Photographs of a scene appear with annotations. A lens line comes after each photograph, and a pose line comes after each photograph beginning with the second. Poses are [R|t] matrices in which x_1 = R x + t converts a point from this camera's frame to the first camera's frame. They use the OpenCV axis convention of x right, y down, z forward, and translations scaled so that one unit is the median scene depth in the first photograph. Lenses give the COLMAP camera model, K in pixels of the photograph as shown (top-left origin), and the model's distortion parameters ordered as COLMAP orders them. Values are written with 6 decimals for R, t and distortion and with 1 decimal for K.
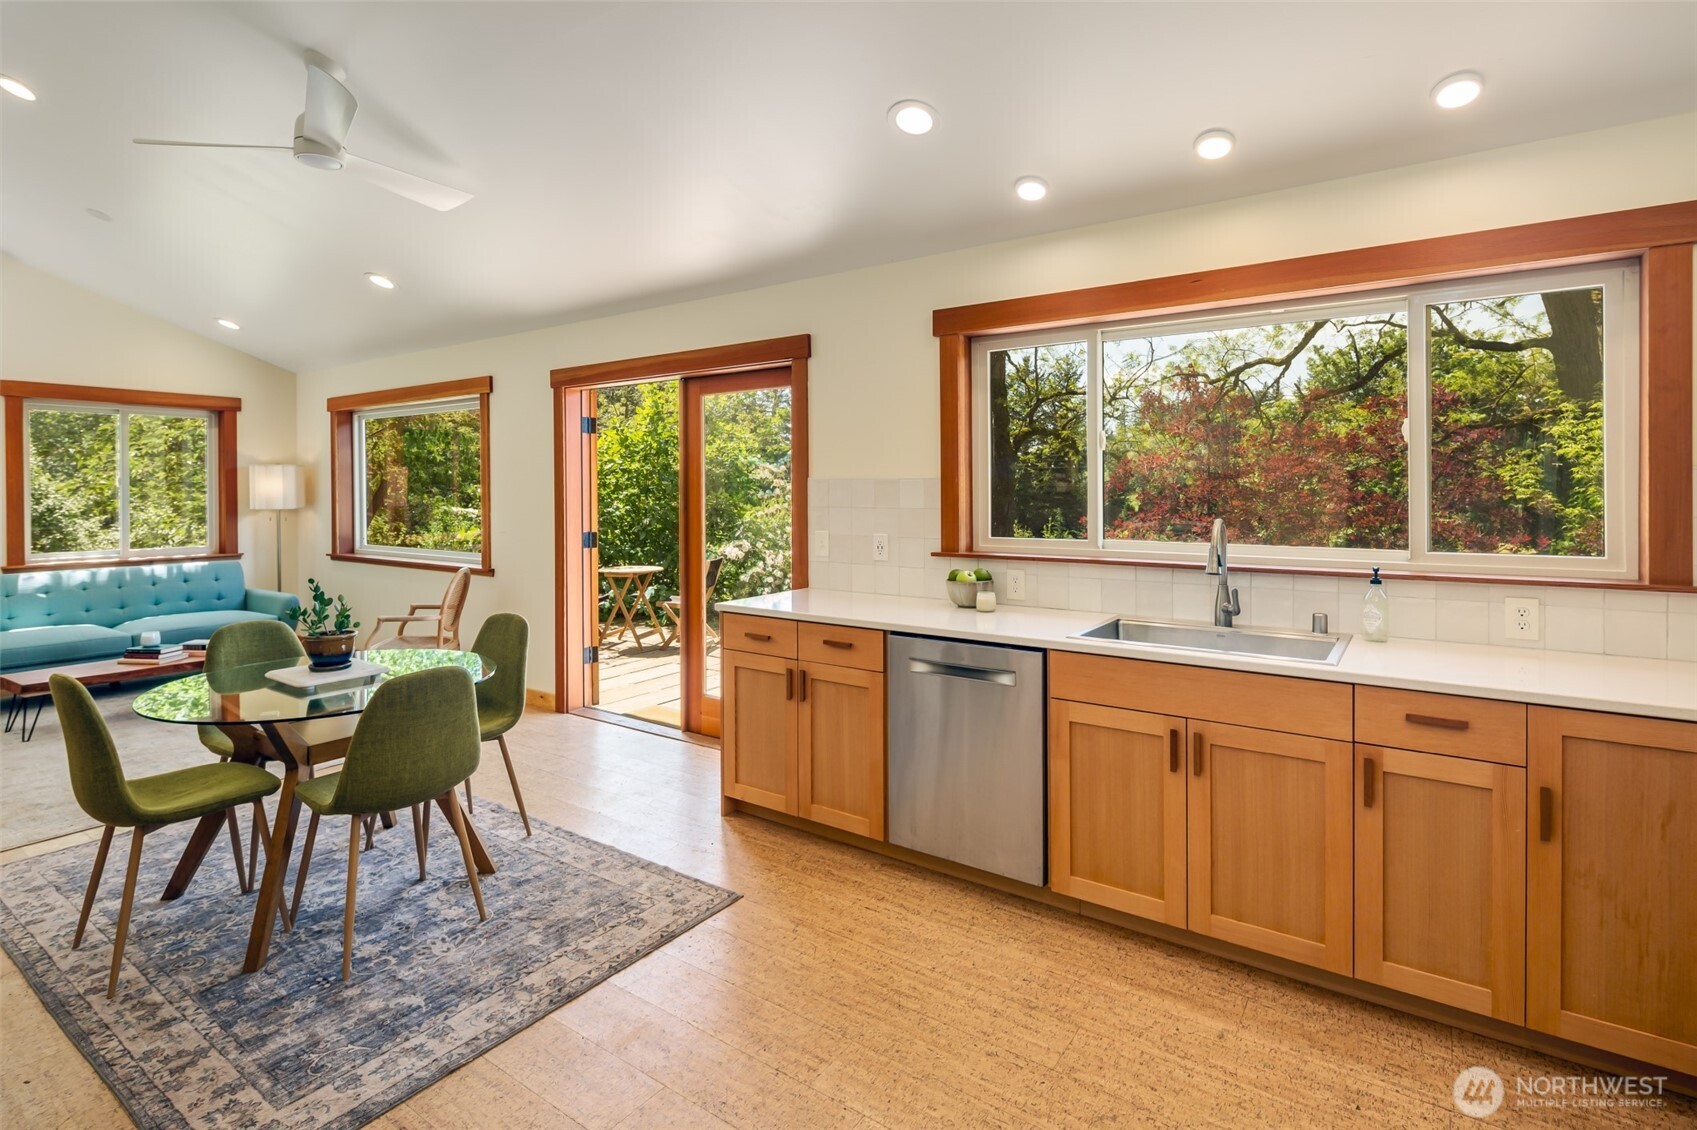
lens RADIAL K [[820.9, 0, 845.9], [0, 820.9, 492.7], [0, 0, 1]] dist [-0.000590, -0.000554]
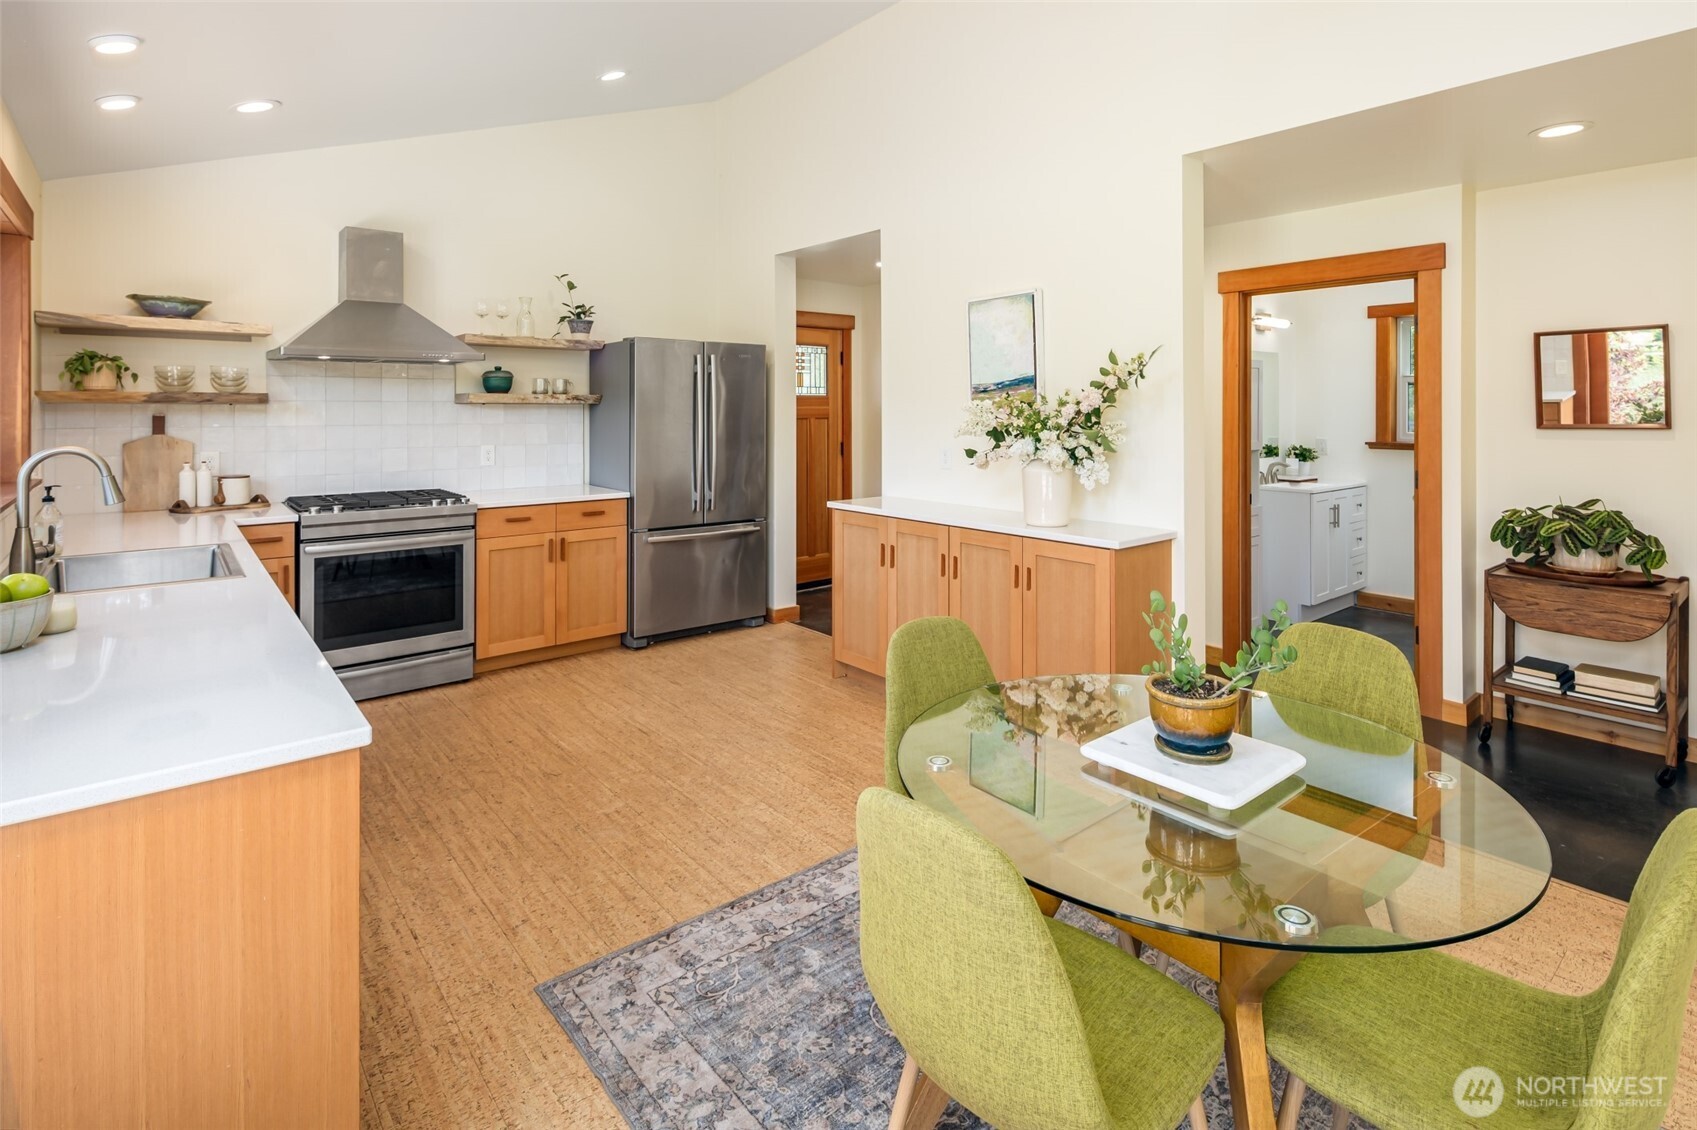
lens RADIAL K [[842.6, 0, 841.5], [0, 842.6, 392.9], [0, 0, 1]] dist [0.001703, 0.000184]
pose [[-0.962738, 0.008983, 0.270288, -0.571368], [0.006346, 0.999923, -0.010630, -0.008650], [-0.270363, -0.008519, -0.962721, 1.610007]]
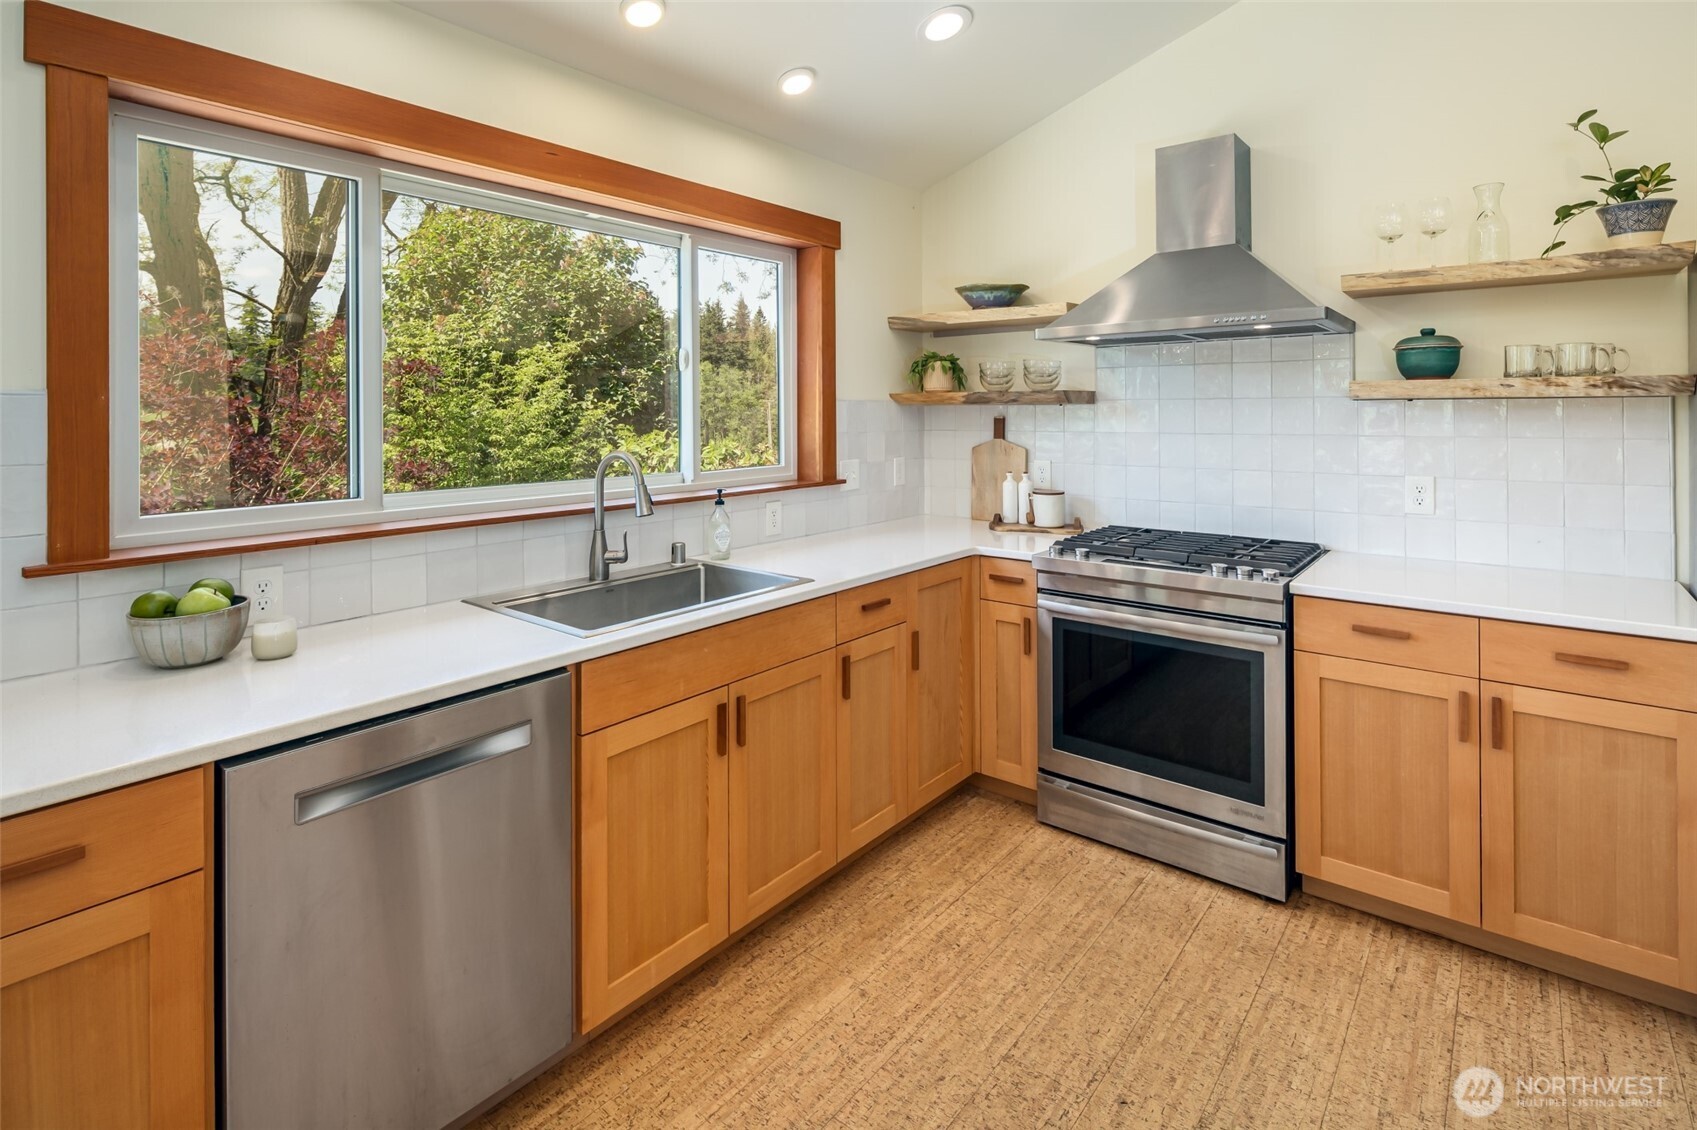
lens RADIAL K [[826.7, 0, 852.9], [0, 826.7, 409.5], [0, 0, 1]] dist [-0.001247, -0.001261]
pose [[0.068702, 0.005402, 0.997623, -0.358723], [0.013730, 0.999886, -0.006360, -0.000662], [-0.997543, 0.014134, 0.068620, 0.683700]]
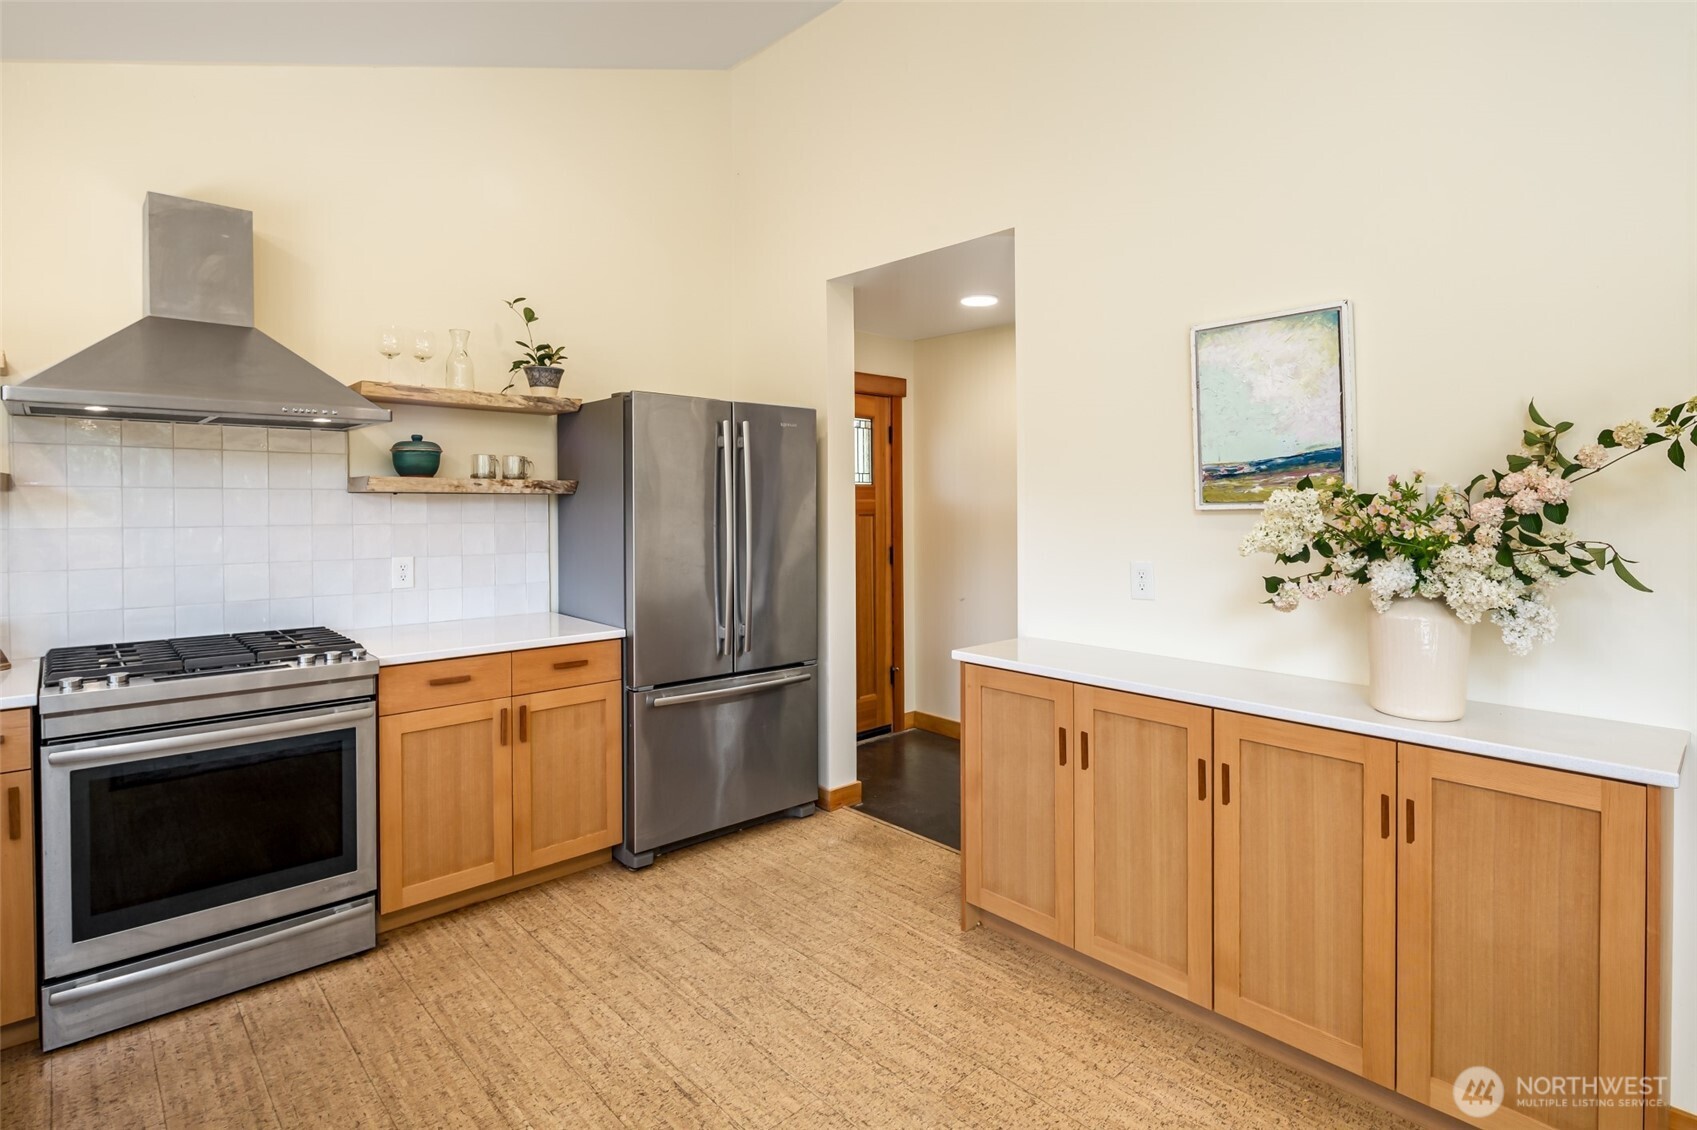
lens RADIAL K [[850.0, 0, 828.5], [0, 850.0, 511.3], [0, 0, 1]] dist [0.003946, 0.000008]
pose [[-0.974365, -0.000743, 0.224970, -0.204492], [0.003546, 0.999820, 0.018657, -0.004204], [-0.224944, 0.018976, -0.974187, 1.104558]]
